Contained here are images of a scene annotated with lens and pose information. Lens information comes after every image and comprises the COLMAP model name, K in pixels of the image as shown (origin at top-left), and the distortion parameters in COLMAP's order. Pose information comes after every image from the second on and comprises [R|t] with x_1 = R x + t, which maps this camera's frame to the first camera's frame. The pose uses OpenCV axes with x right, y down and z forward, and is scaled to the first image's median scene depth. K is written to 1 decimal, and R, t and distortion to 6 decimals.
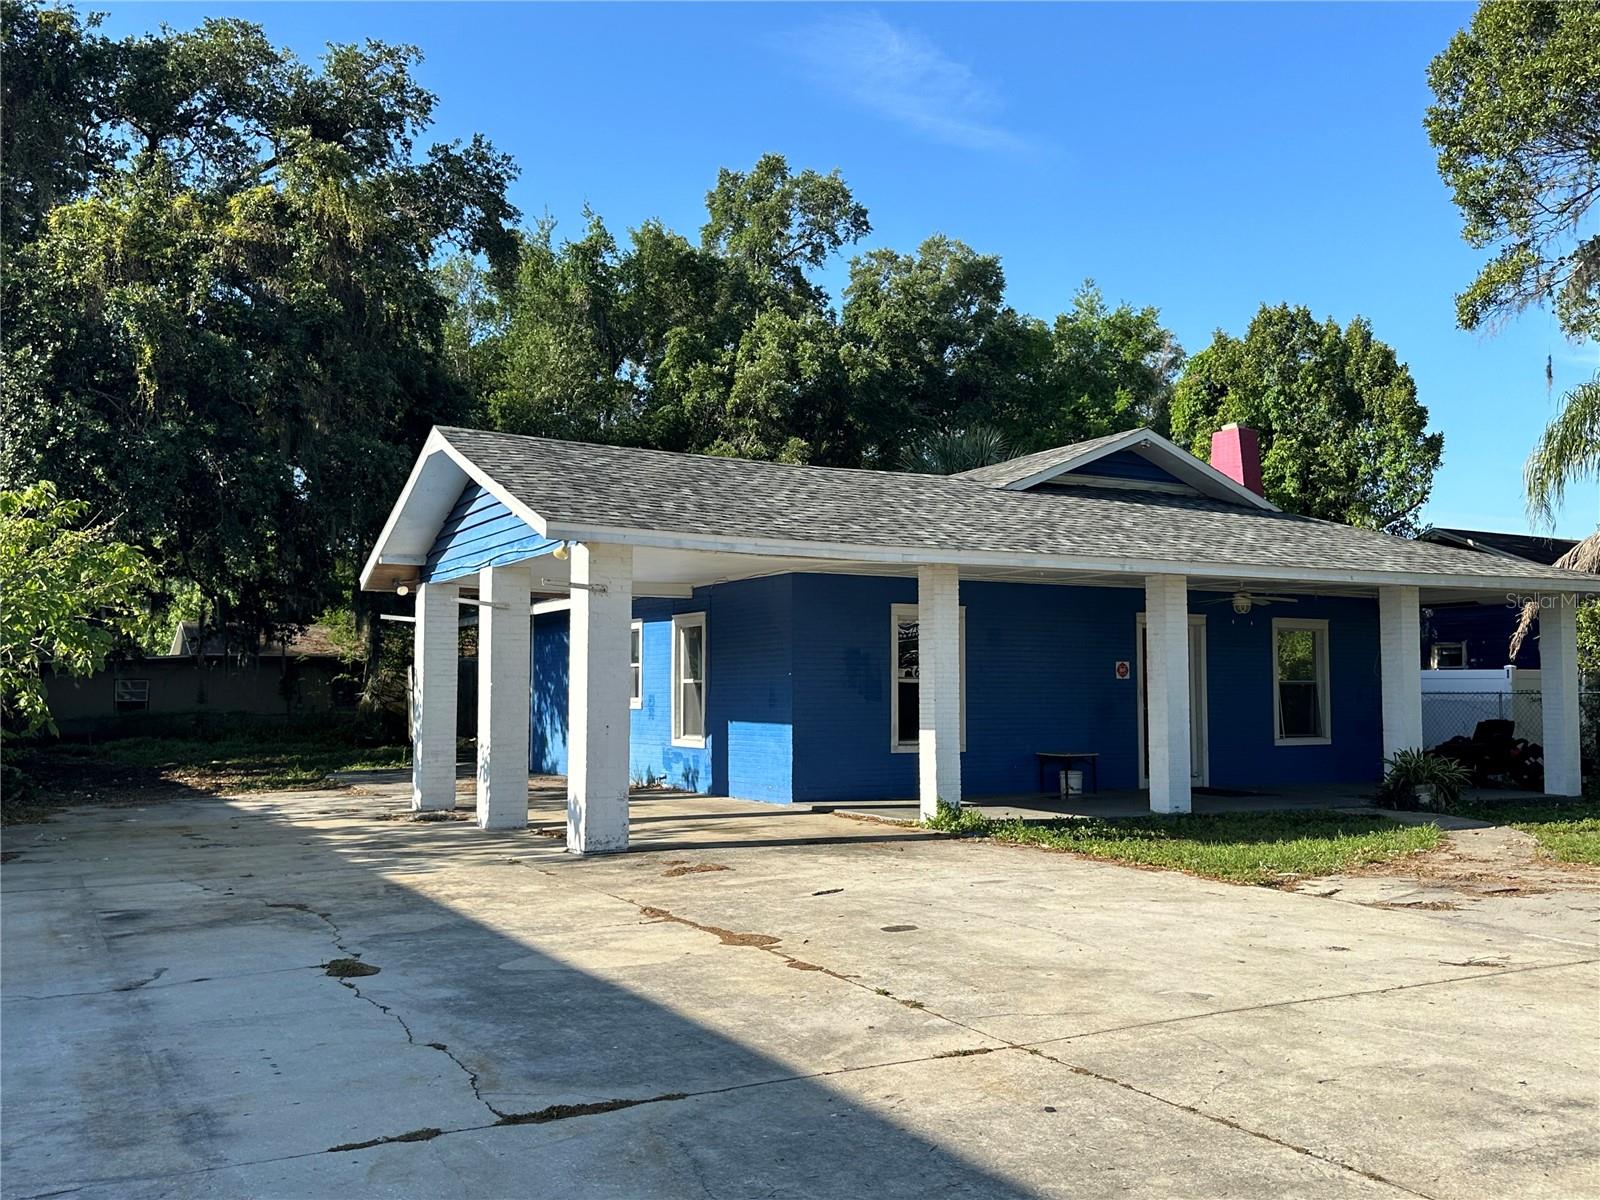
lens RADIAL K [[1461.7, 0, 804.0], [0, 1461.7, 596.1], [0, 0, 1]] dist [0.197112, -0.351561]
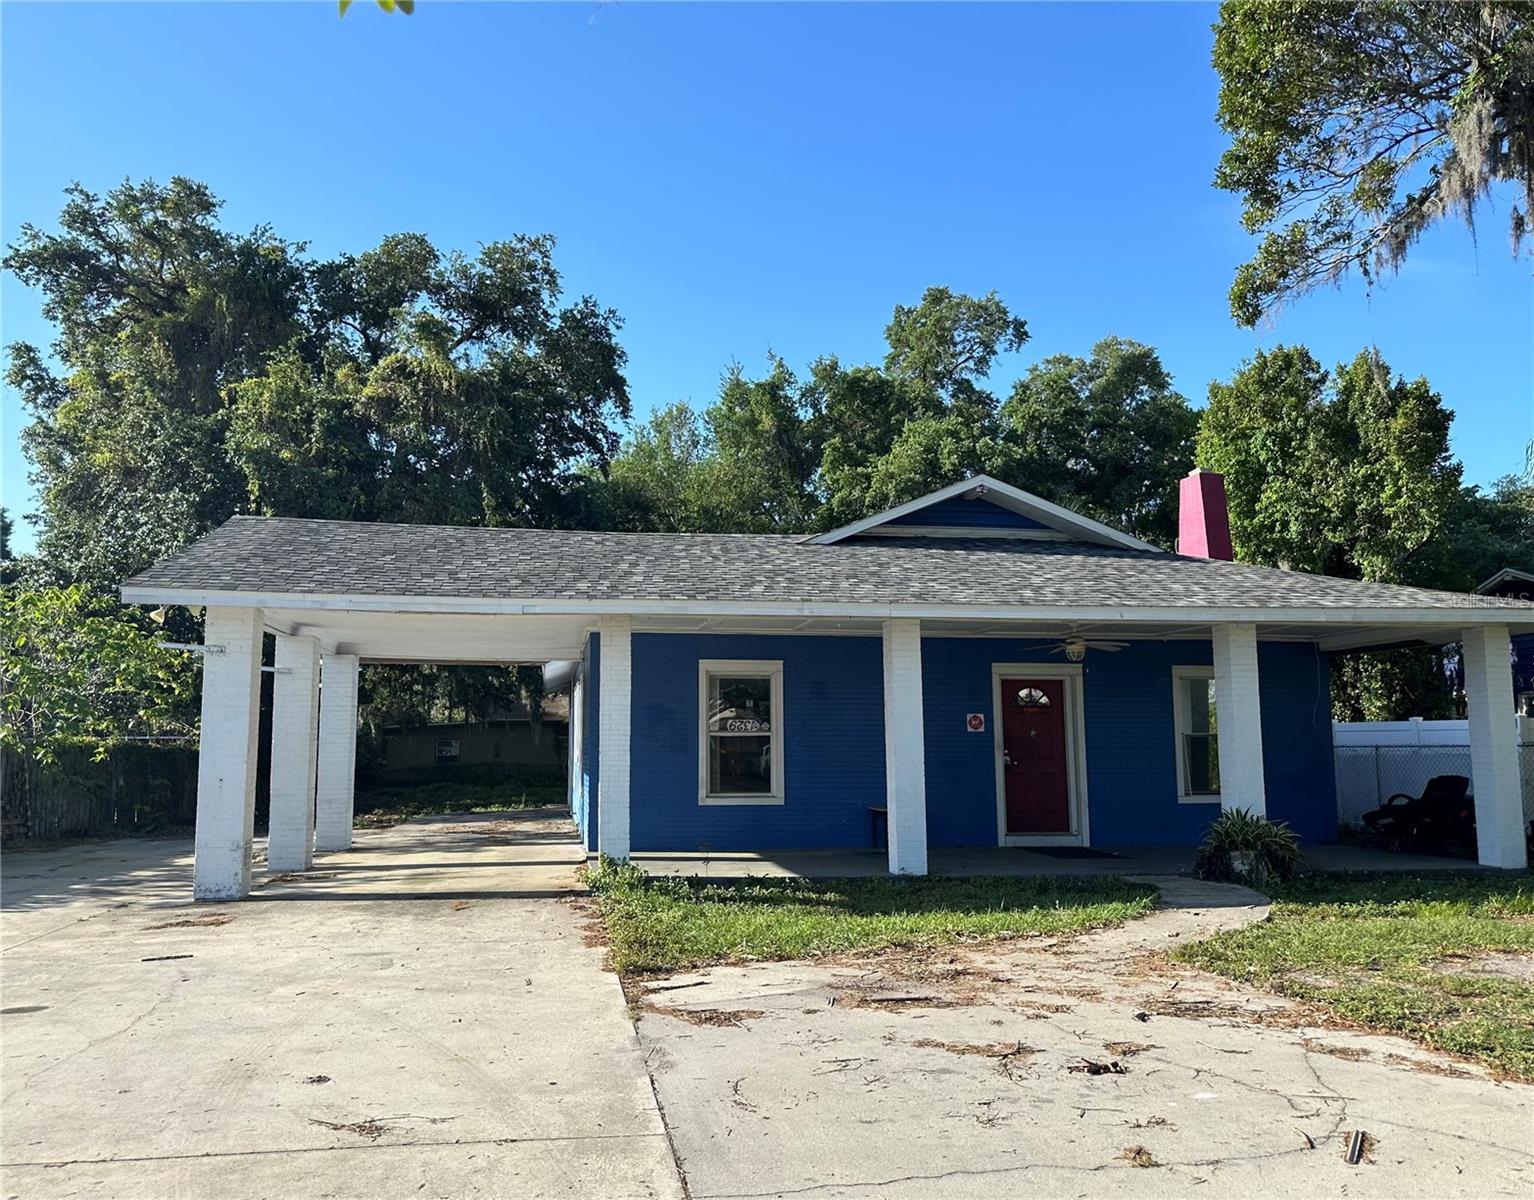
lens RADIAL K [[1151.3, 0, 762.2], [0, 1151.3, 608.1], [0, 0, 1]] dist [0.120462, -0.178364]
pose [[0.934118, -0.045139, -0.354100, 0.320452], [0.024719, 0.997771, -0.061982, 0.016678], [0.356108, 0.049145, 0.933151, 0.209494]]
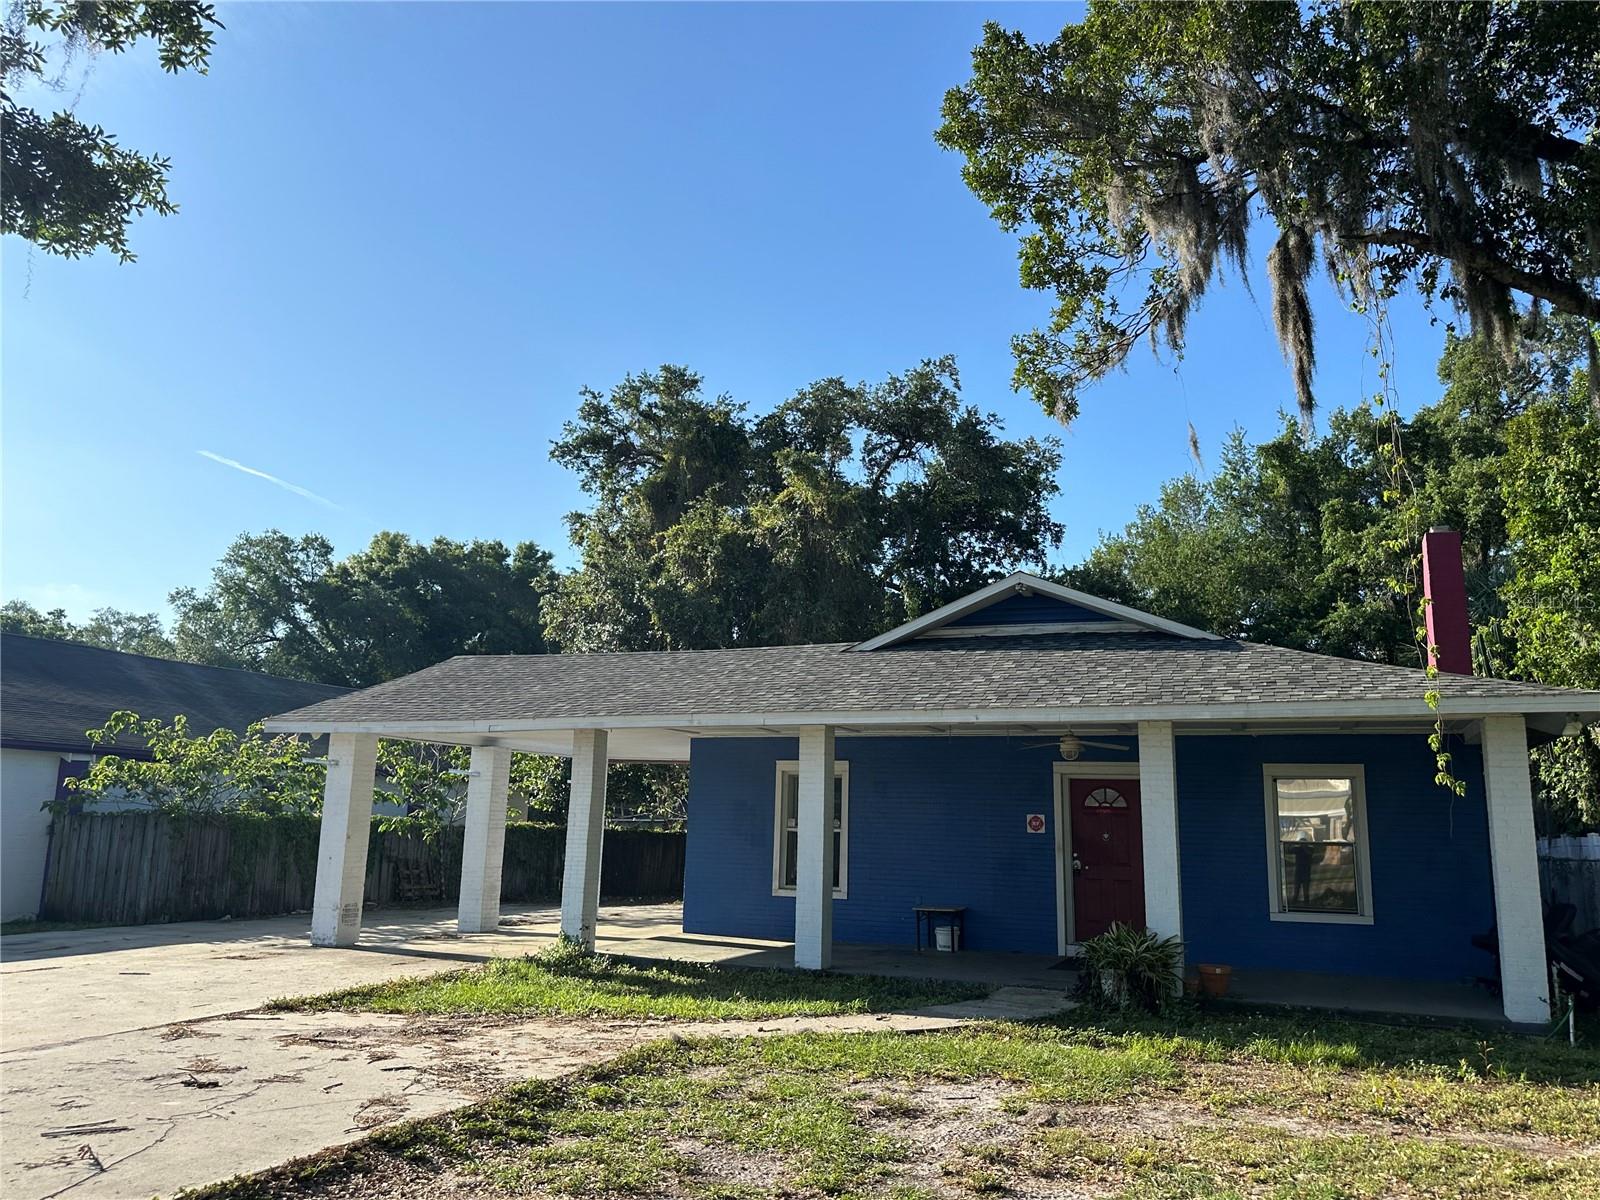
lens RADIAL K [[1179.6, 0, 801.8], [0, 1179.6, 572.3], [0, 0, 1]] dist [0.116204, -0.110103]
pose [[0.630647, -0.155733, -0.760284, 0.654605], [0.027979, 0.983585, -0.178265, 0.020703], [0.775565, 0.091150, 0.624652, 0.345667]]
